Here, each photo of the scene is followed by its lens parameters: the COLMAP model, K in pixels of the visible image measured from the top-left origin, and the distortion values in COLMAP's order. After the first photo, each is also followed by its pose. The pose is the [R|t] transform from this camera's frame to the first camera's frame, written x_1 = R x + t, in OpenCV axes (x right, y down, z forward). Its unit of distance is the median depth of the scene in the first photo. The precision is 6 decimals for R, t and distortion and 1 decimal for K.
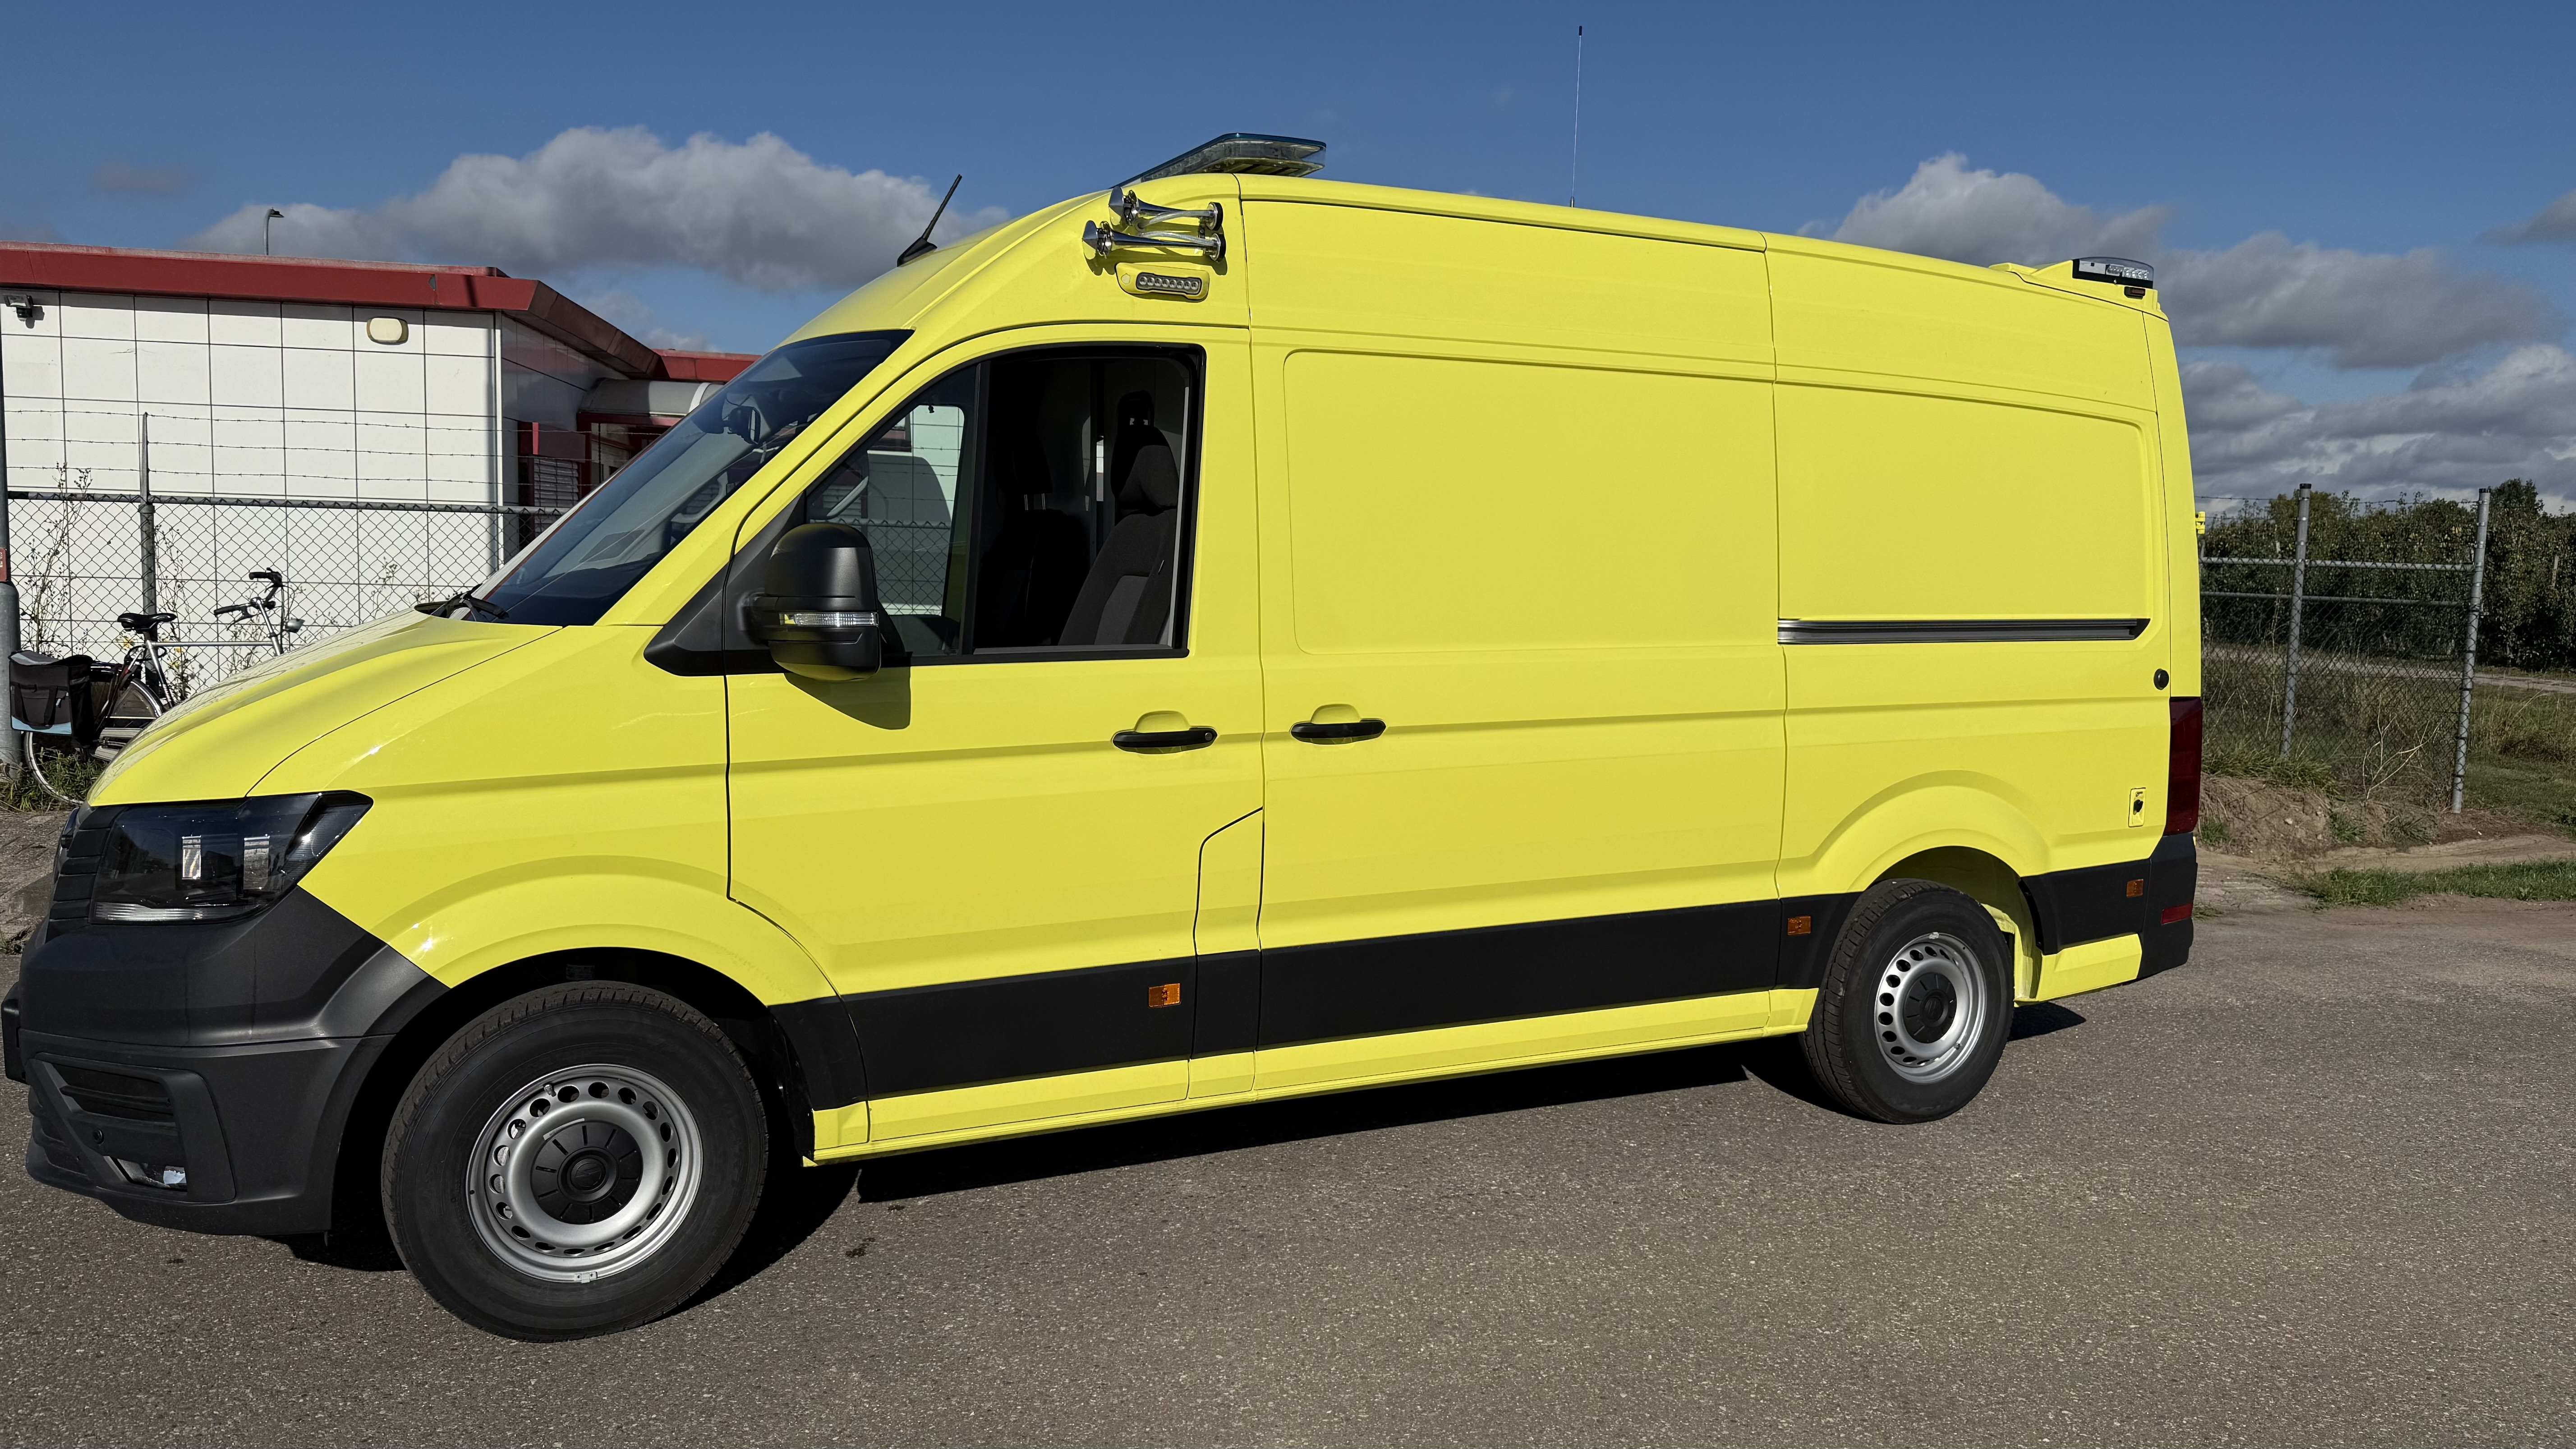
lens RADIAL K [[1852.0, 0, 1284.0], [0, 1852.0, 720.7], [0, 0, 1]] dist [0.041627, -0.010669]
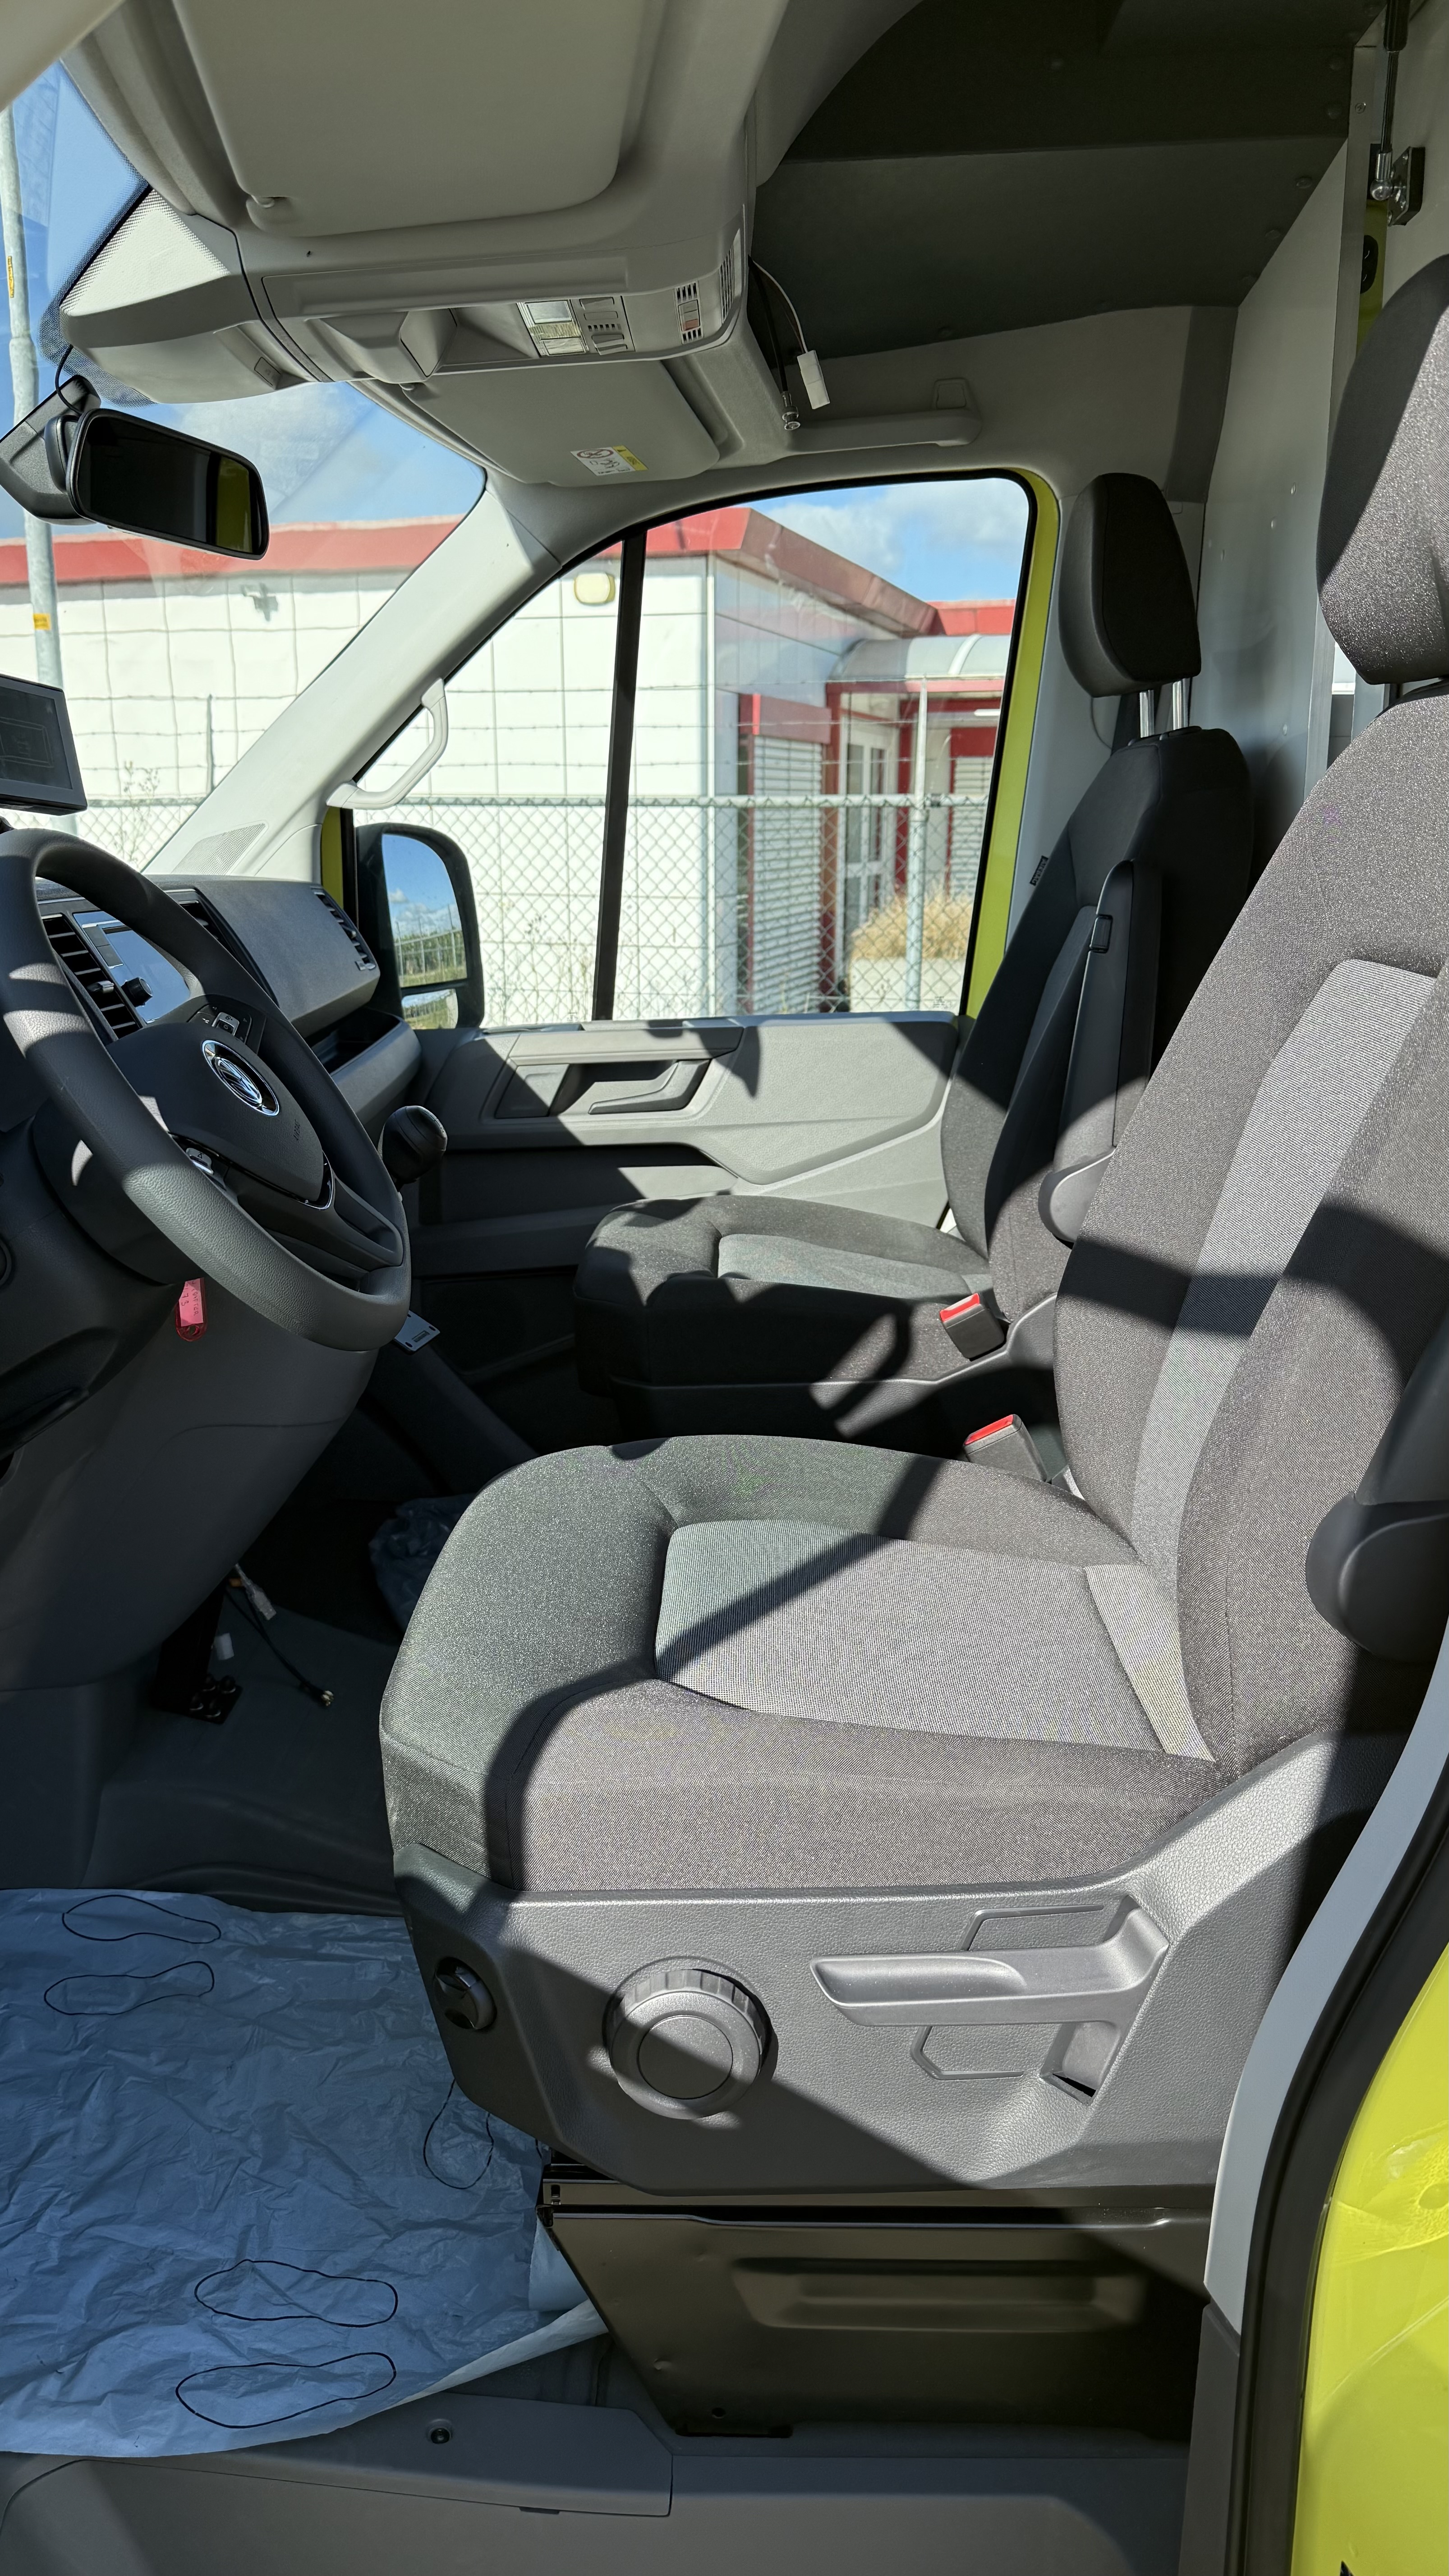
lens RADIAL K [[1852.0, 0, 717.8], [0, 1852.0, 1273.4], [0, 0, 1]] dist [0.041627, -0.010669]
pose [[0.886260, 0.081759, -0.455915, -0.038194], [-0.017385, 0.989476, 0.143646, -0.051702], [0.462862, -0.119381, 0.878355, 0.530364]]
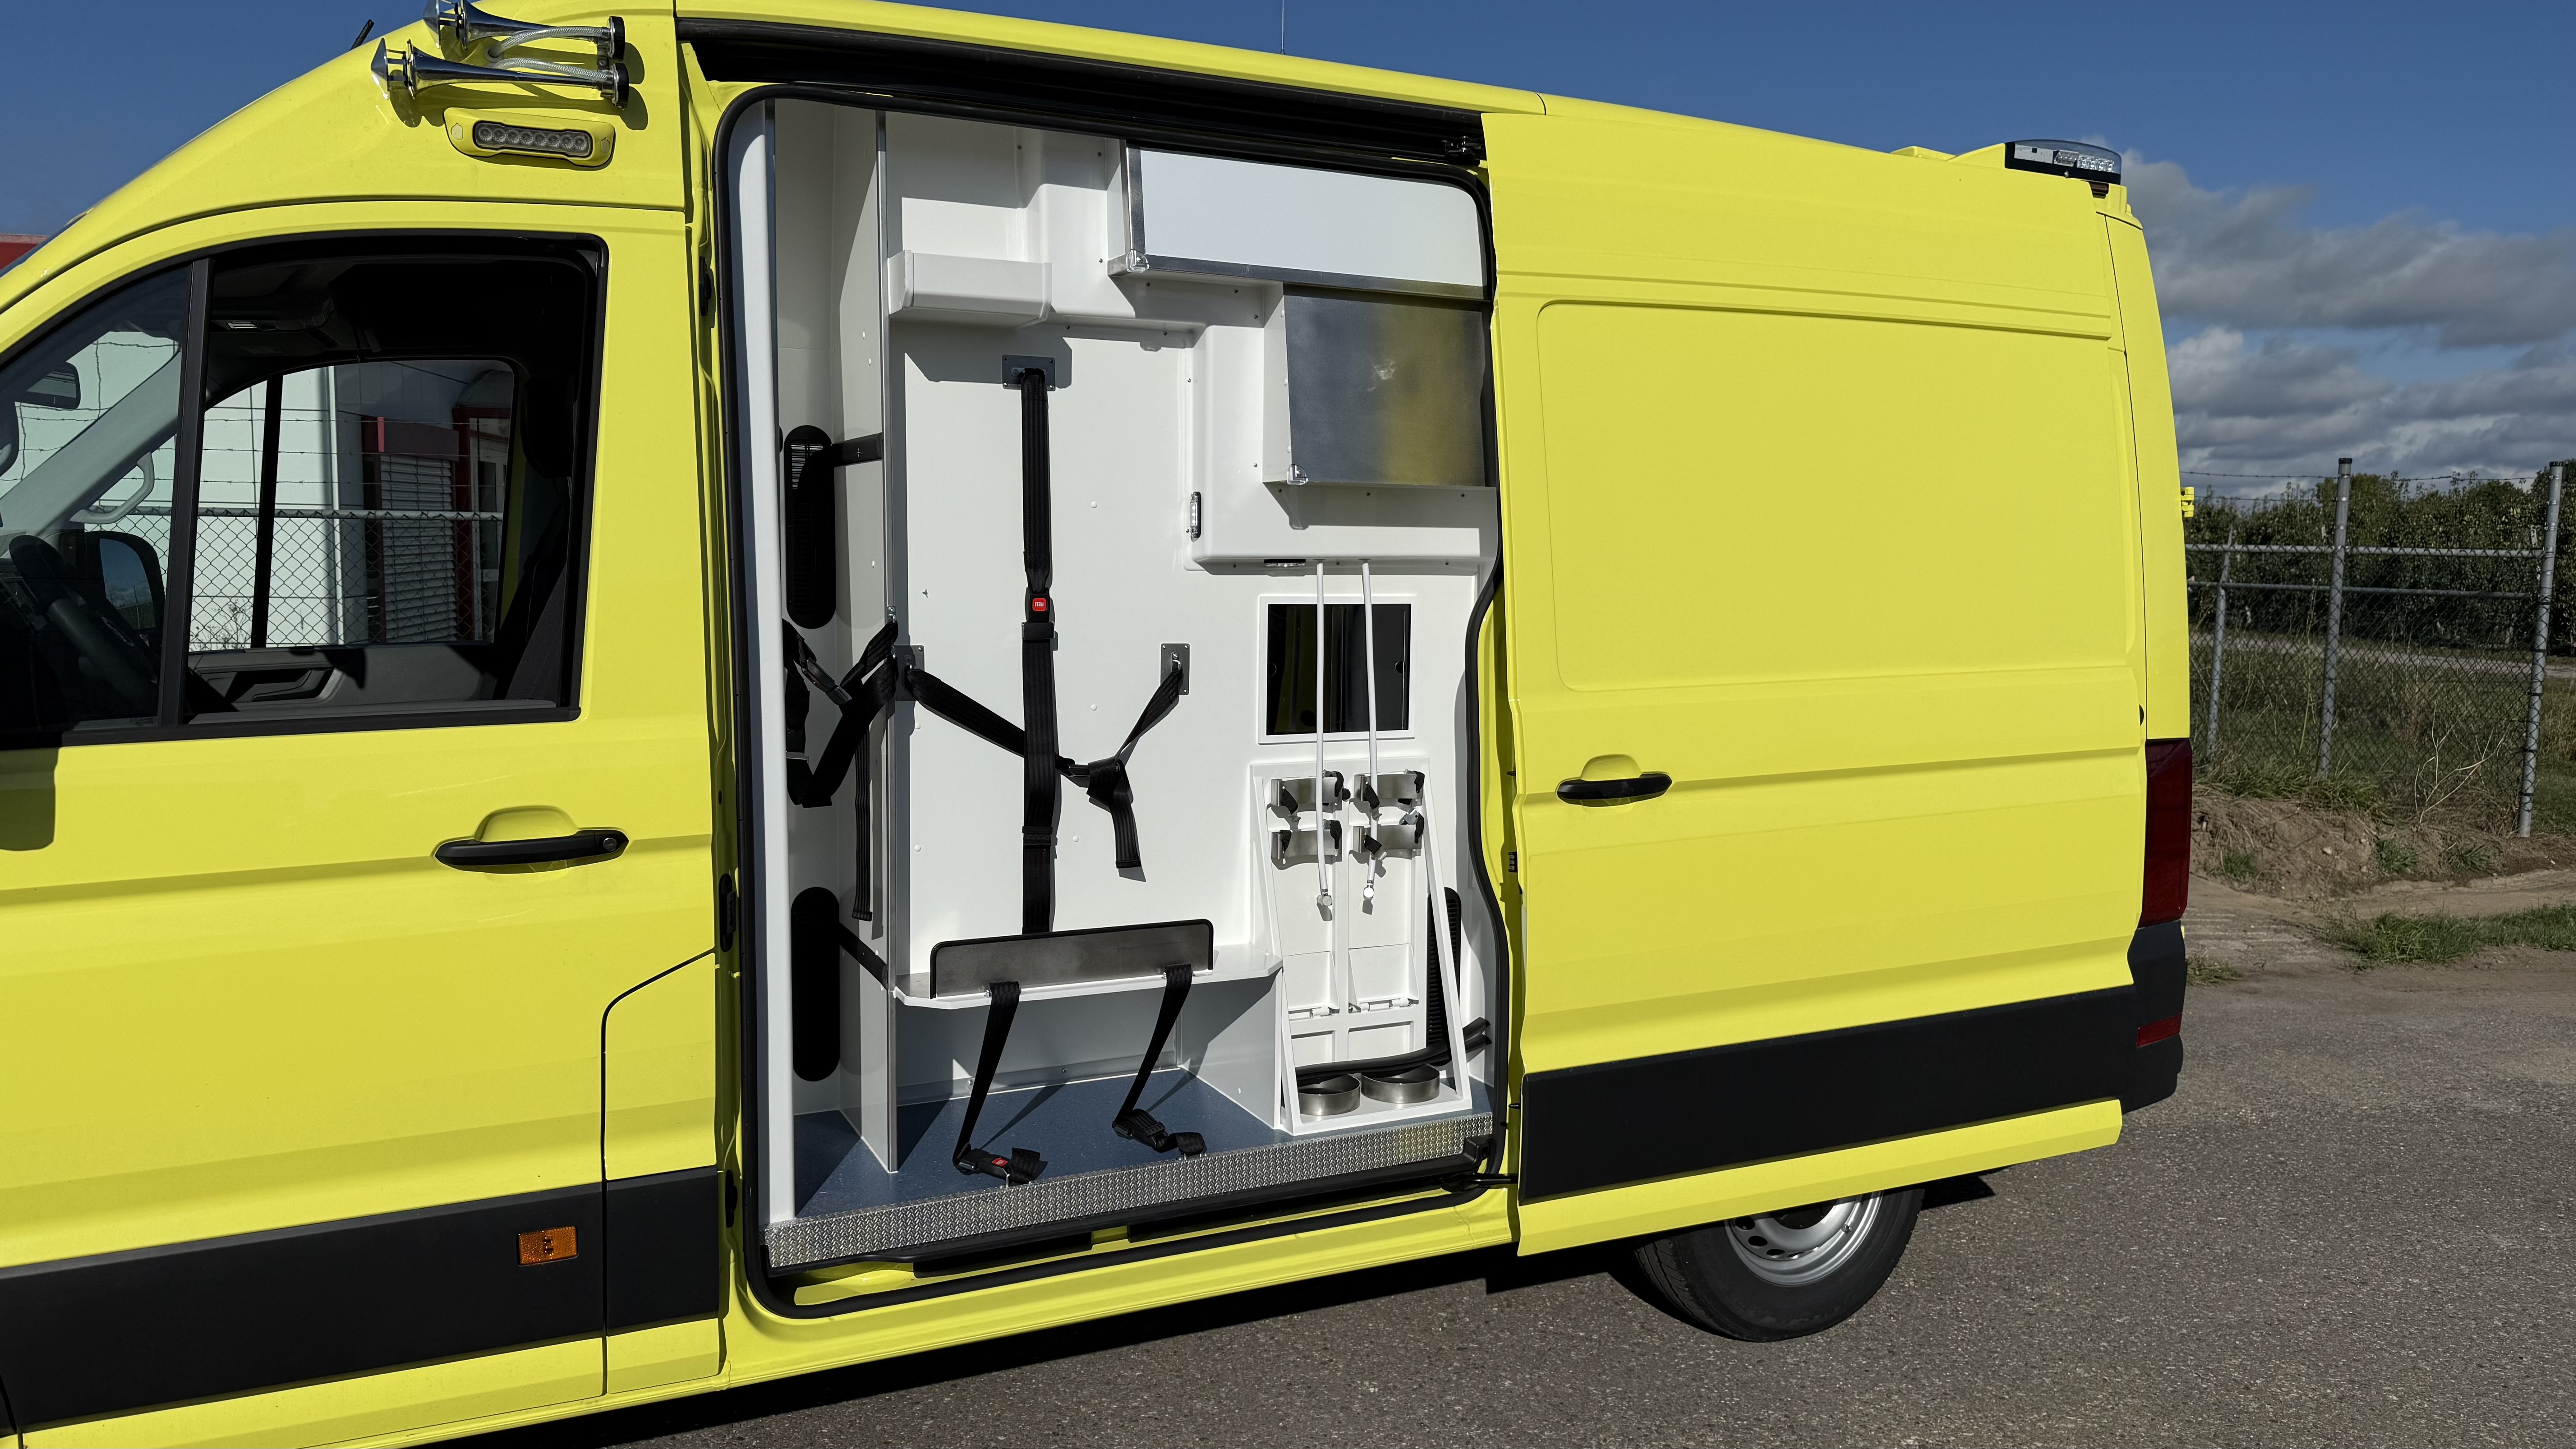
lens RADIAL K [[1852.0, 0, 1282.3], [0, 1852.0, 728.0], [0, 0, 1]] dist [0.041627, -0.010669]
pose [[0.999727, -0.009536, -0.021319, 0.129279], [0.009654, 0.999939, 0.005435, -0.020520], [0.021266, -0.005640, 0.999758, 0.221430]]
